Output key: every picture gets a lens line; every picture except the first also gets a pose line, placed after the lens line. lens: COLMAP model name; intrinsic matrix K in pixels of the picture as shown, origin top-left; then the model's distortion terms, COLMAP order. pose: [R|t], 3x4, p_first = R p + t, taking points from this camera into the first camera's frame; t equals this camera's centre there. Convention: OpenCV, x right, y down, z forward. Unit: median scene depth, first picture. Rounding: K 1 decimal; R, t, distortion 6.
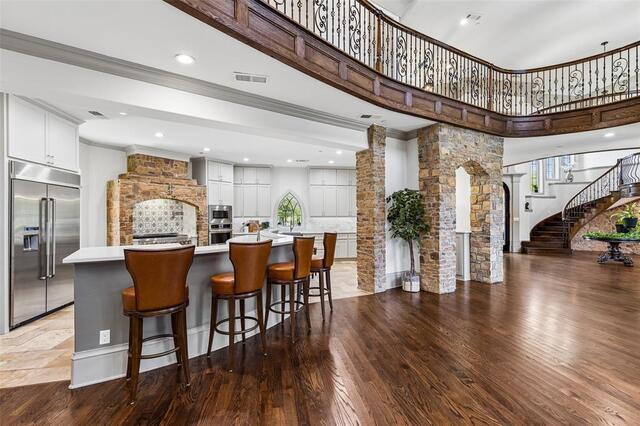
lens RADIAL K [[286.7, 0, 322.4], [0, 286.7, 215.6], [0, 0, 1]] dist [0.010378, -0.000379]
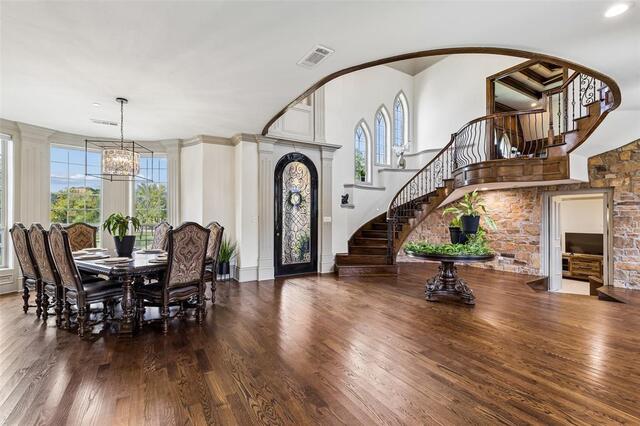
lens RADIAL K [[289.0, 0, 321.1], [0, 289.0, 219.1], [0, 0, 1]] dist [0.000464, -0.000094]
pose [[0.929931, 0.003201, 0.367720, 0.438401], [-0.003782, 0.999992, 0.000860, 0.010982], [-0.367715, -0.002191, 0.929936, 0.435214]]
